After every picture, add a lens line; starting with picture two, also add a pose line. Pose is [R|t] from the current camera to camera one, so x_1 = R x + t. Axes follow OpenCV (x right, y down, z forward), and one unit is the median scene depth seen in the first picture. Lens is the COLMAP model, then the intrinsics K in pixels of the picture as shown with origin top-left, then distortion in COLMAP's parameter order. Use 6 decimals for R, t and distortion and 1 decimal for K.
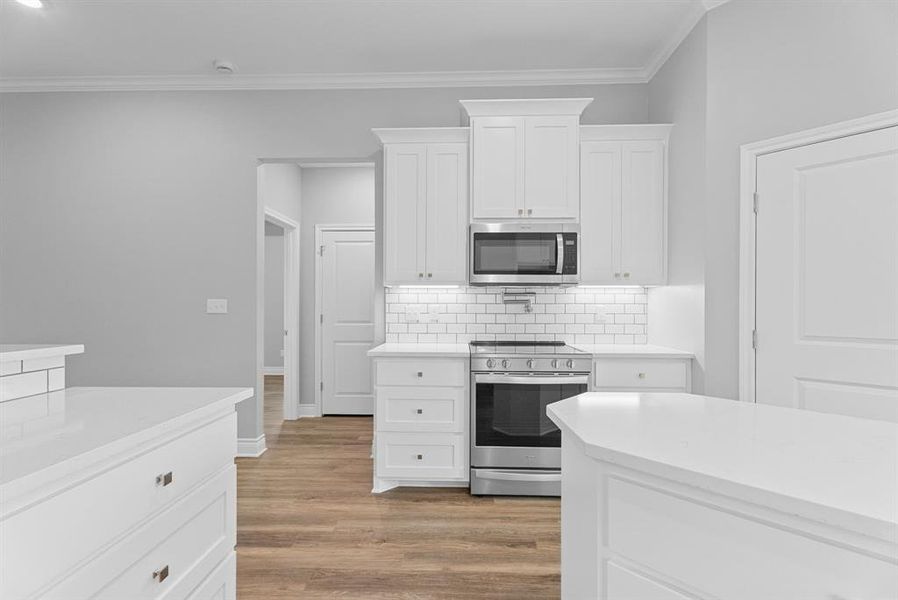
lens RADIAL K [[401.0, 0, 469.8], [0, 401.0, 306.6], [0, 0, 1]] dist [0.004771, -0.000863]
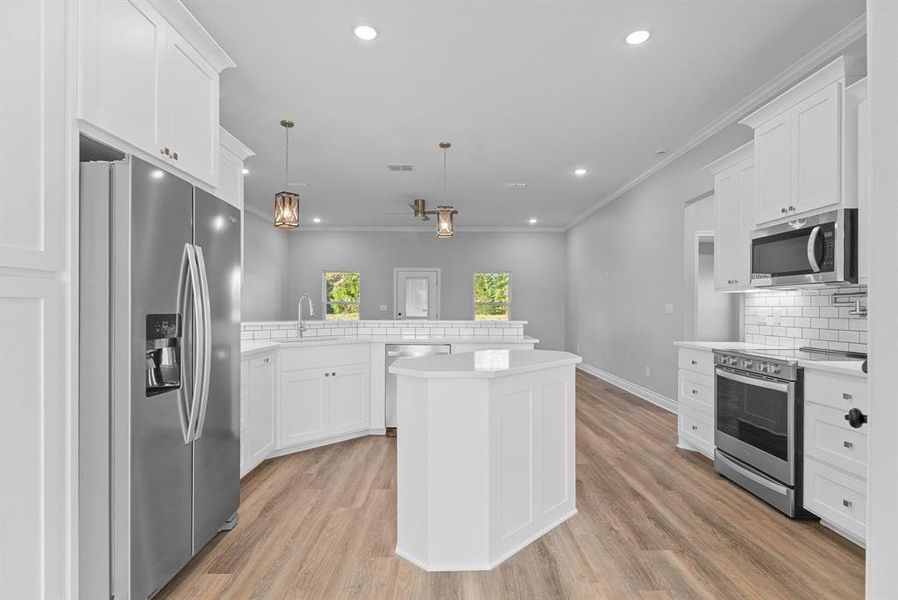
lens RADIAL K [[450.0, 0, 445.5], [0, 450.0, 306.4], [0, 0, 1]] dist [-0.001742, 0.000008]
pose [[0.018562, -0.006055, -0.999809, 1.293428], [-0.008120, 0.999948, -0.006207, 0.006826], [0.999795, 0.008234, 0.018512, 0.188760]]
